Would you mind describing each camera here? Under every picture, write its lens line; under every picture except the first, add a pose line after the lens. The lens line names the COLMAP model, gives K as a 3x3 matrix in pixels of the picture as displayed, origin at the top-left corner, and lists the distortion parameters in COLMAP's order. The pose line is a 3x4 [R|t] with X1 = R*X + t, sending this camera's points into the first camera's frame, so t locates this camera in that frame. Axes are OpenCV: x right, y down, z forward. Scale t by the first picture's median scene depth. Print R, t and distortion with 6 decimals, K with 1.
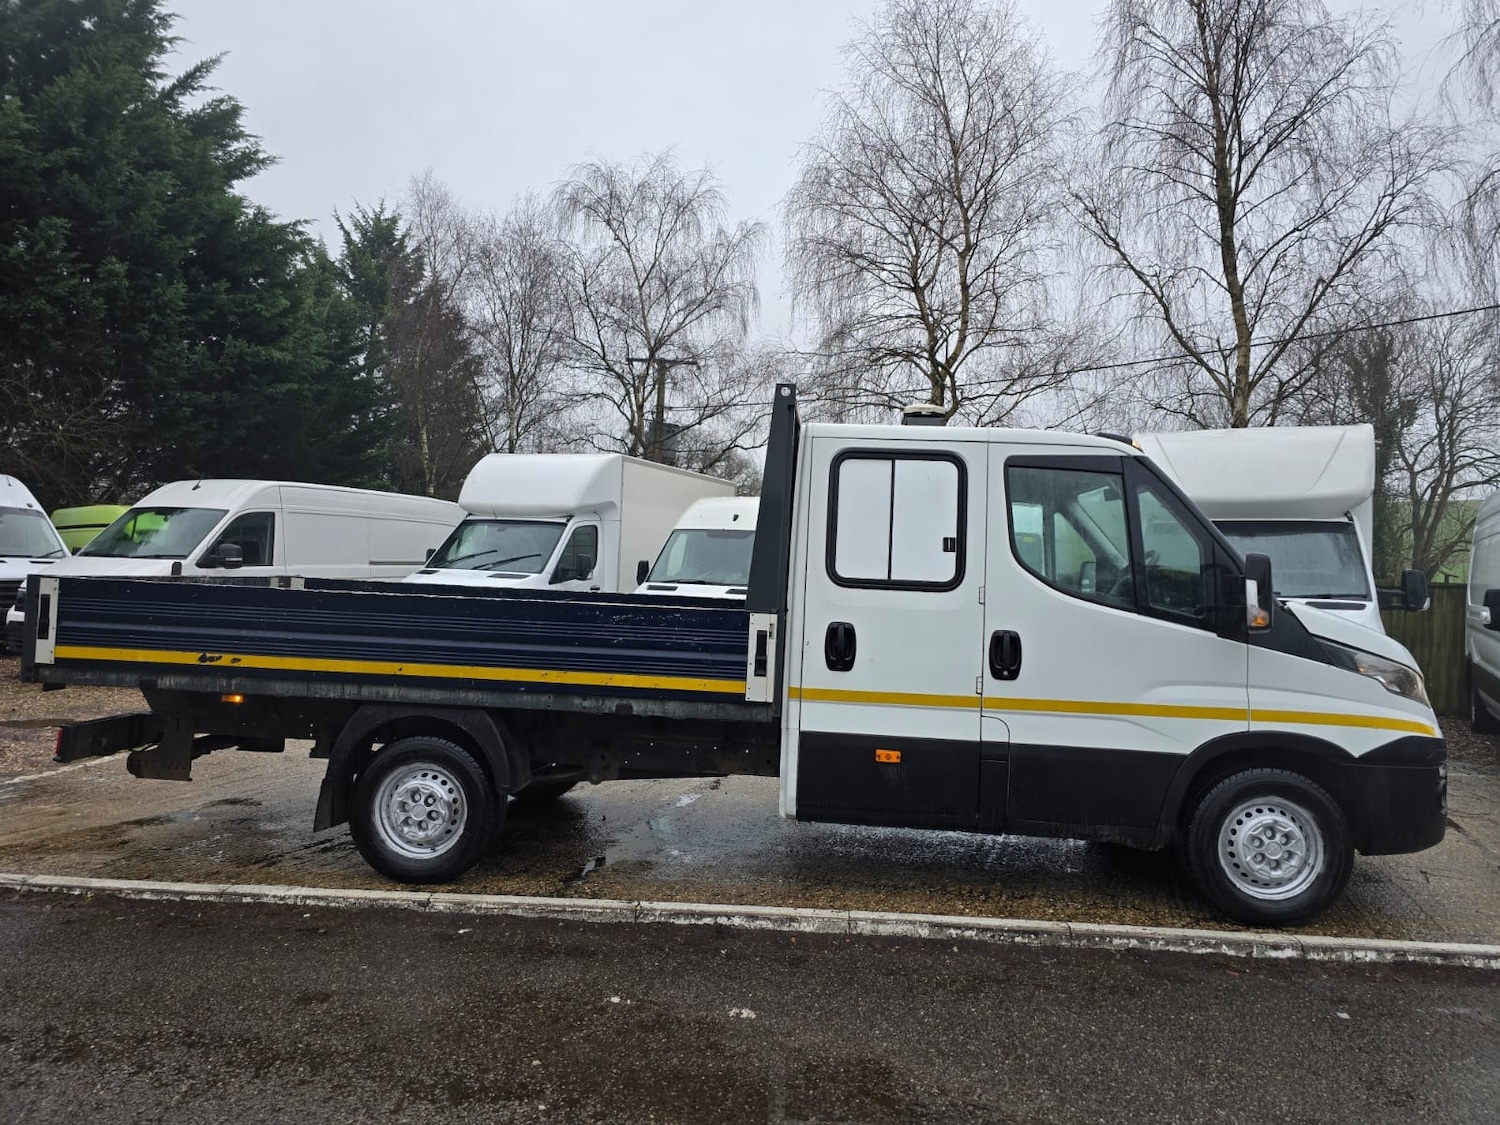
lens RADIAL K [[1001.0, 0, 771.9], [0, 1001.0, 556.1], [0, 0, 1]] dist [0.058508, -0.050057]
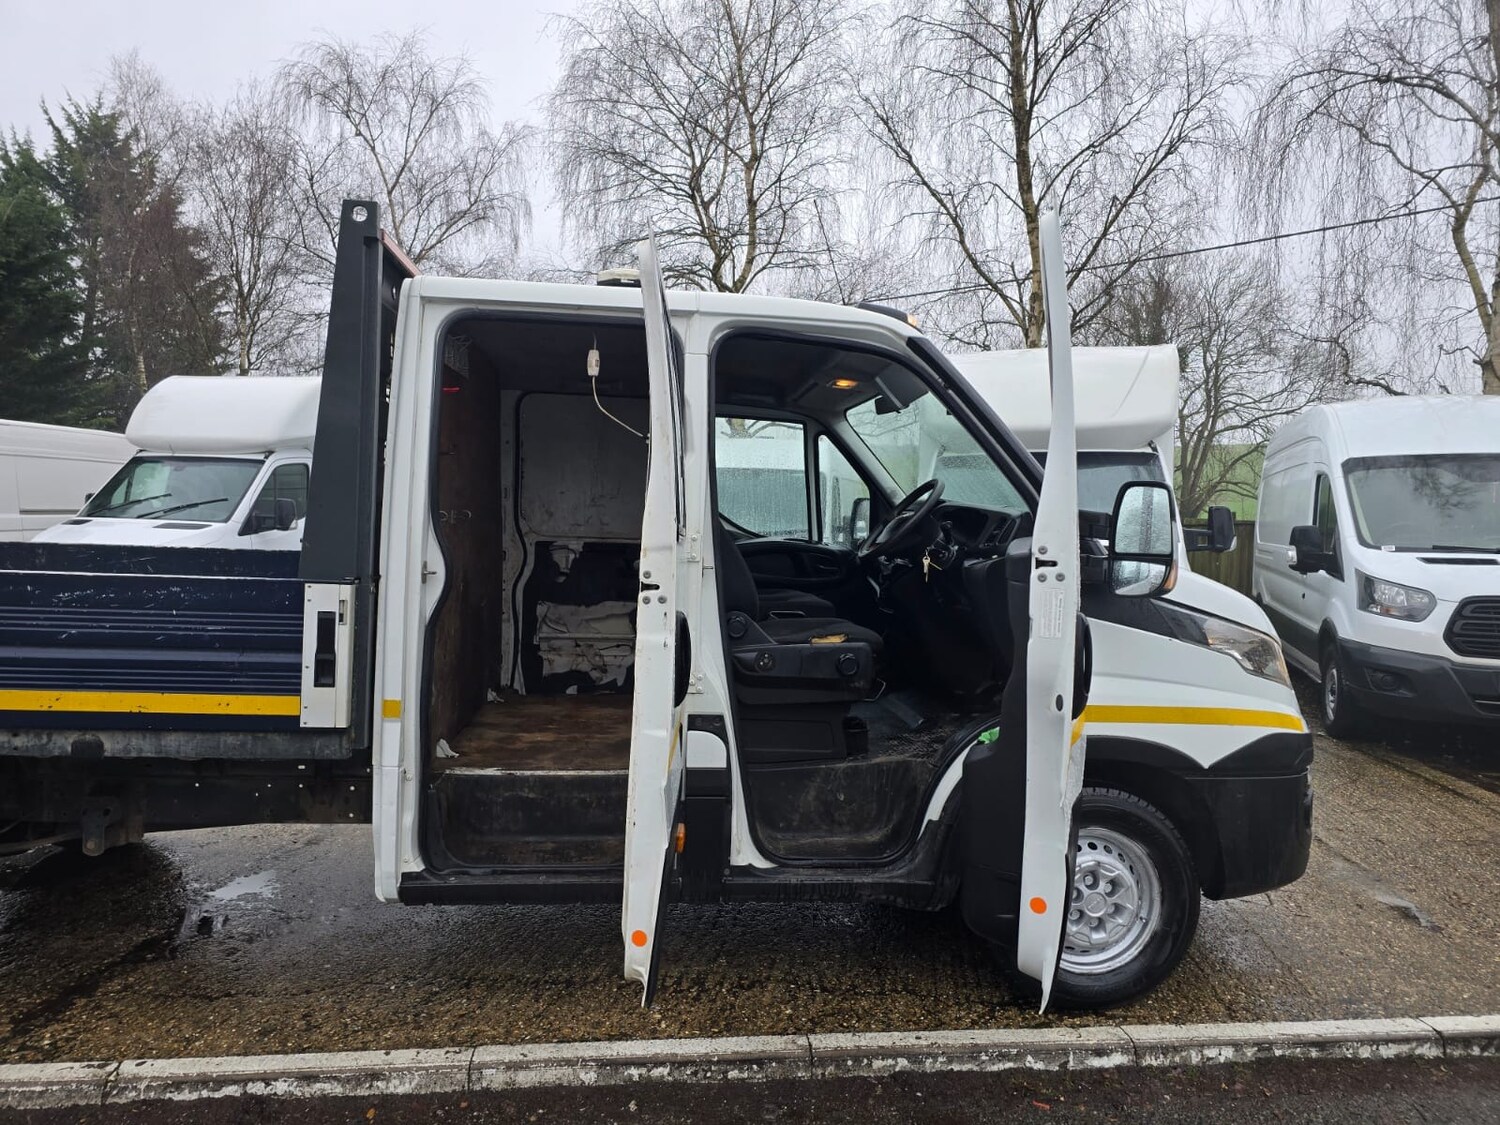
lens RADIAL K [[1005.3, 0, 742.1], [0, 1005.3, 553.5], [0, 0, 1]] dist [0.041367, -0.032364]
pose [[0.987518, -0.017050, 0.156579, 0.143088], [0.008950, 0.998592, 0.052289, 0.009148], [-0.157250, -0.050235, 0.986280, 0.347789]]
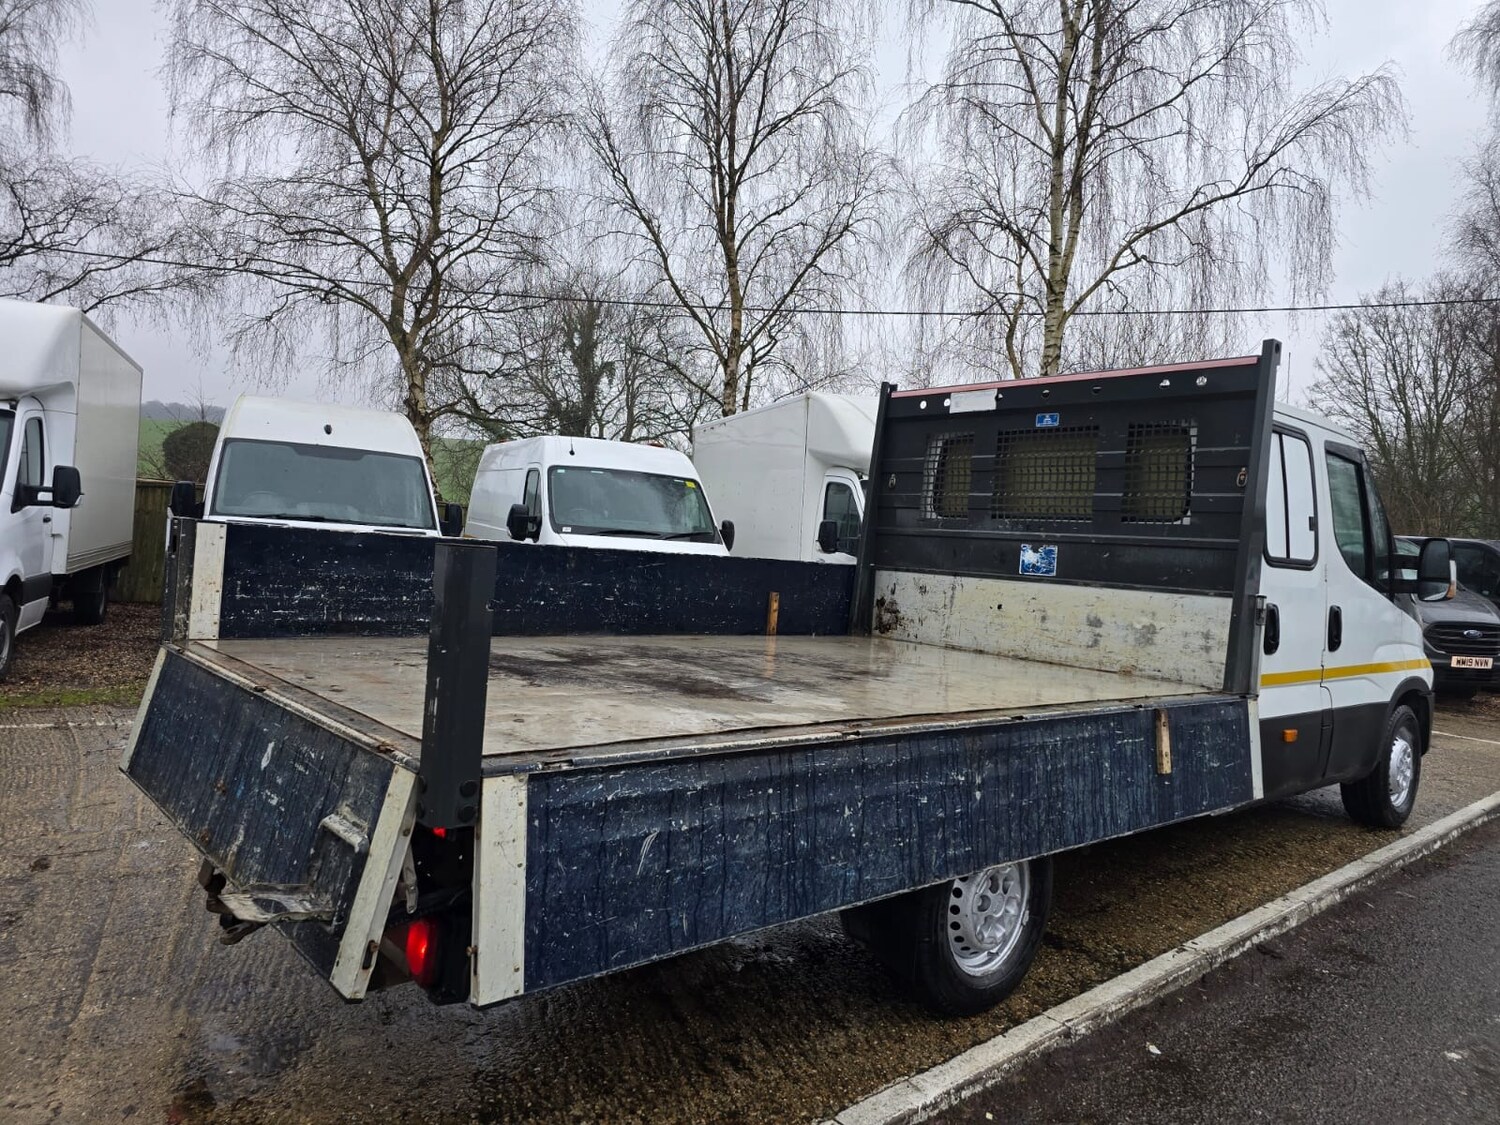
lens RADIAL K [[1001.0, 0, 771.9], [0, 1001.0, 556.1], [0, 0, 1]] dist [0.058508, -0.050057]
pose [[0.694520, -0.001220, 0.719472, -0.953255], [-0.051706, 0.997328, 0.051603, -0.003299], [-0.717613, -0.073041, 0.692601, 0.676294]]
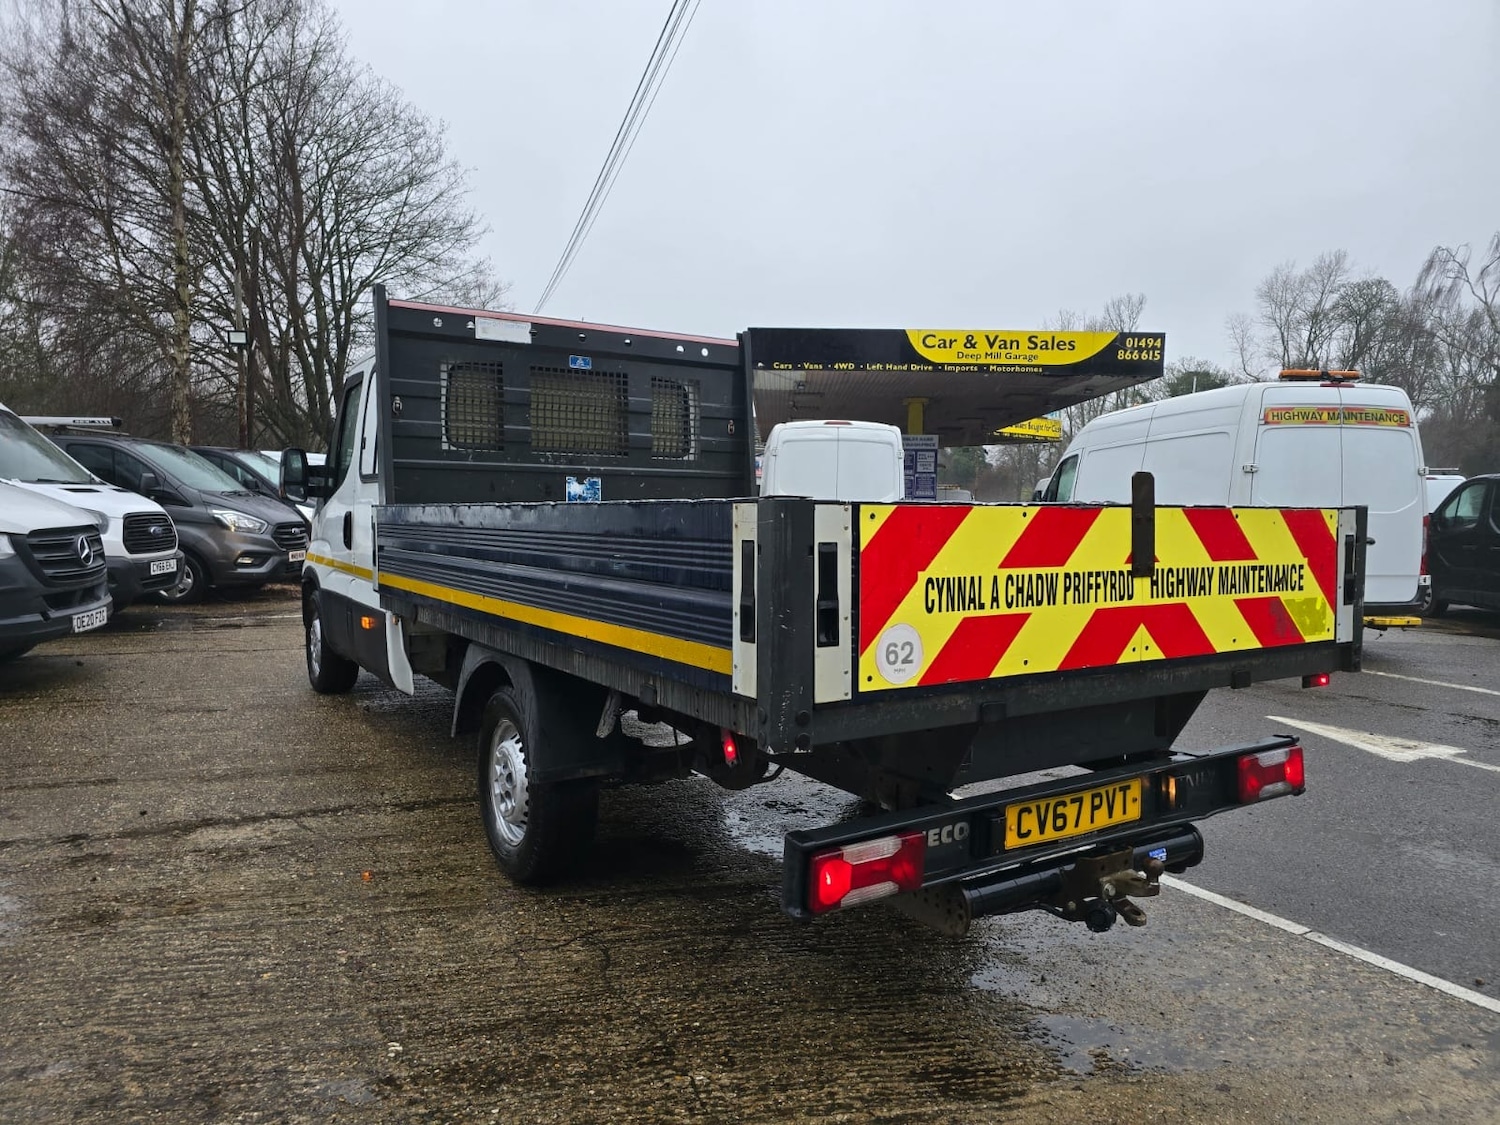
lens RADIAL K [[1012.3, 0, 750.0], [0, 1012.3, 562.5], [0, 0, 1]] dist [0.060229, -0.052624]
pose [[-0.600739, -0.091598, 0.794180, -1.059280], [-0.052741, 0.995791, 0.074956, 0.025621], [-0.797704, 0.003143, -0.603042, 1.781733]]
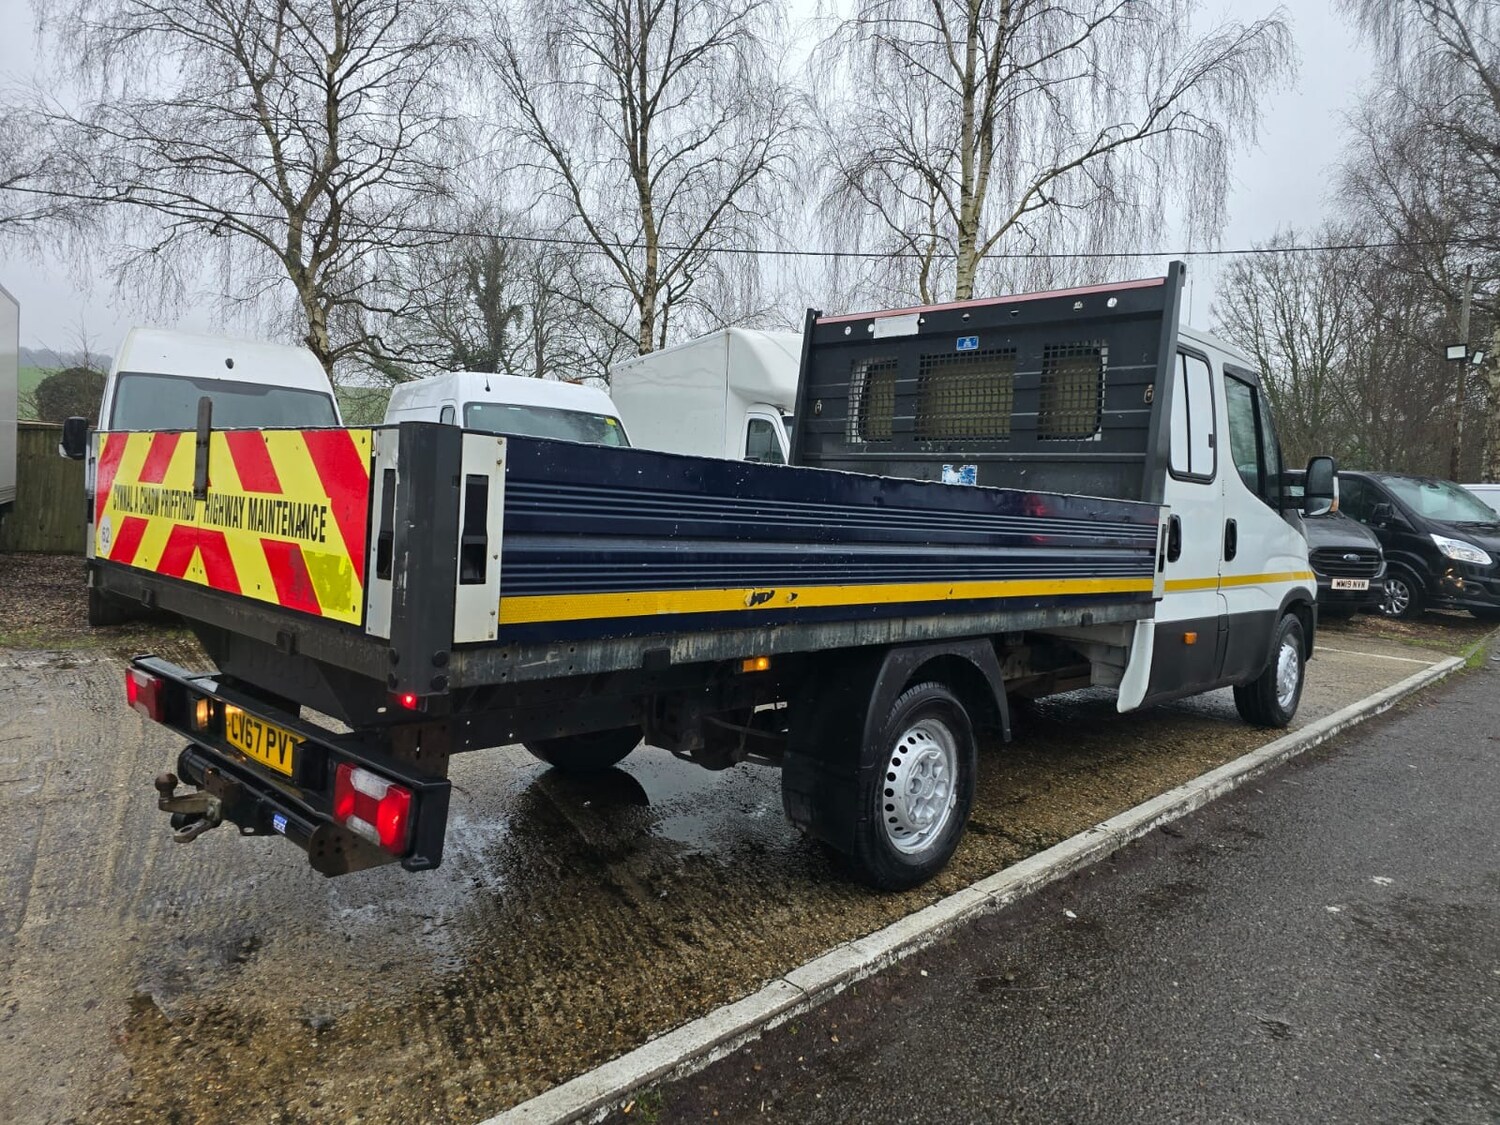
lens RADIAL K [[1000.1, 0, 771.1], [0, 1000.1, 548.1], [0, 0, 1]] dist [0.059930, -0.050616]
pose [[0.631722, -0.043121, 0.773995, -0.981819], [-0.043367, 0.994922, 0.090825, 0.025680], [-0.773981, -0.090942, 0.626644, 0.671450]]
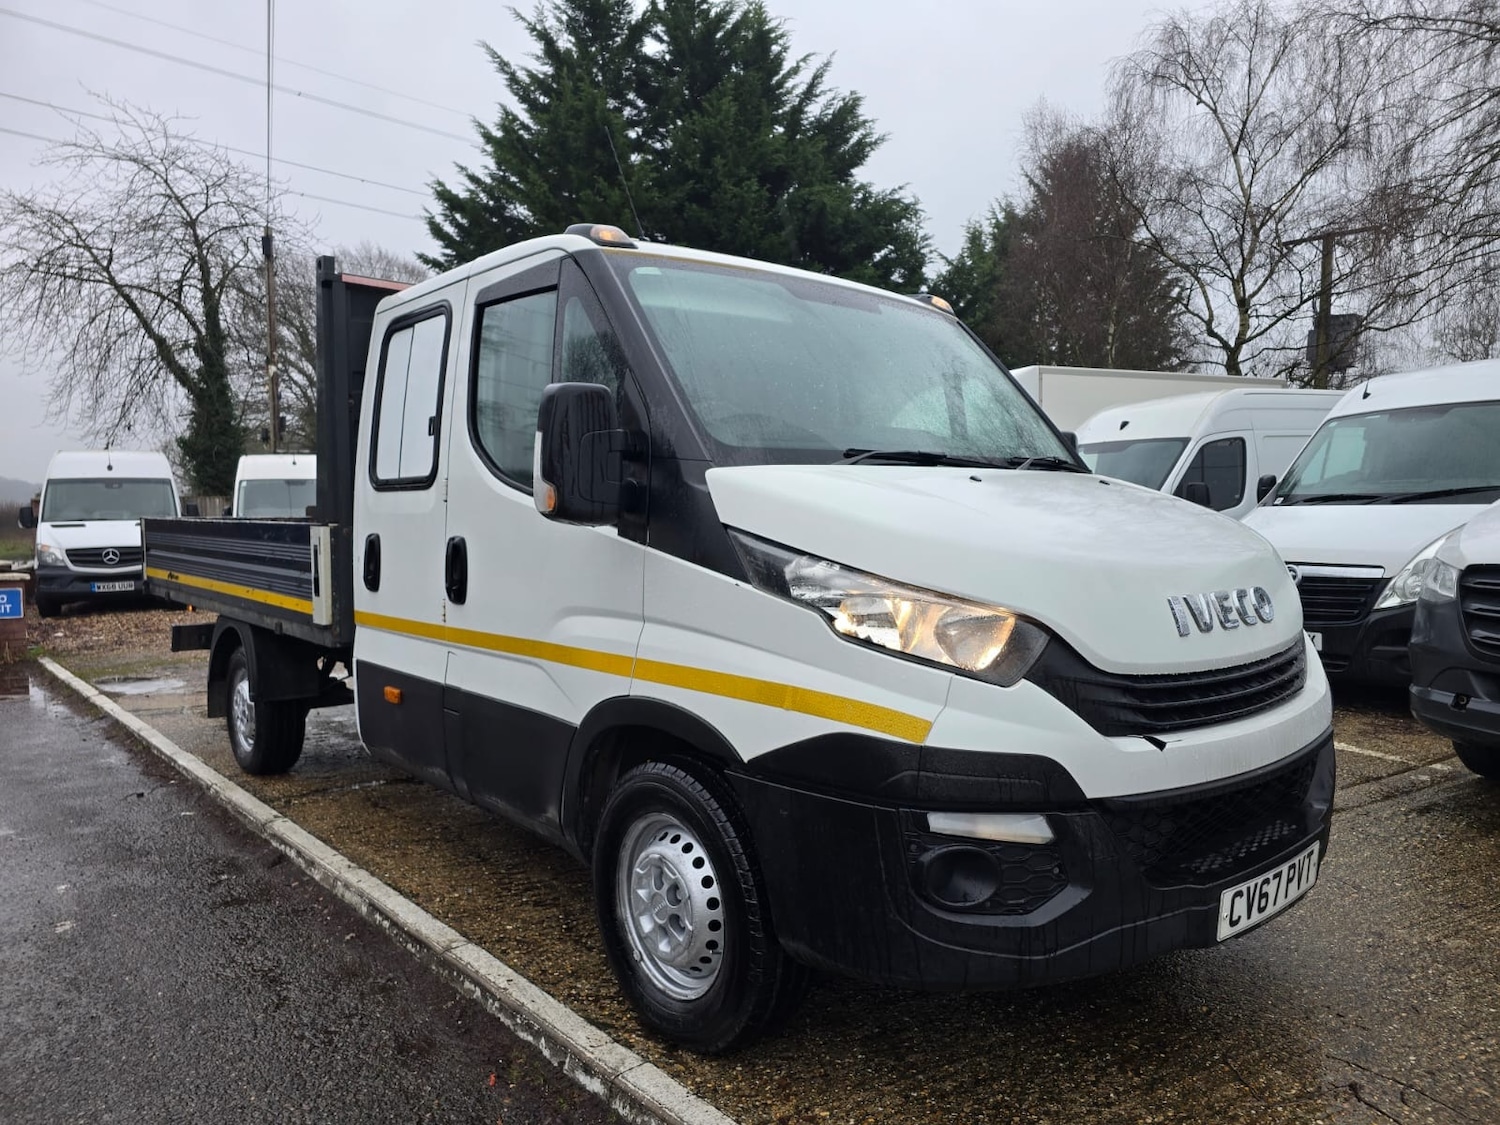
lens RADIAL K [[1012.3, 0, 750.0], [0, 1012.3, 562.5], [0, 0, 1]] dist [0.060229, -0.052624]
pose [[0.698494, -0.011091, -0.715530, 0.901586], [0.048645, 0.998303, 0.032012, 0.078874], [0.713960, -0.057167, 0.697848, 0.625741]]
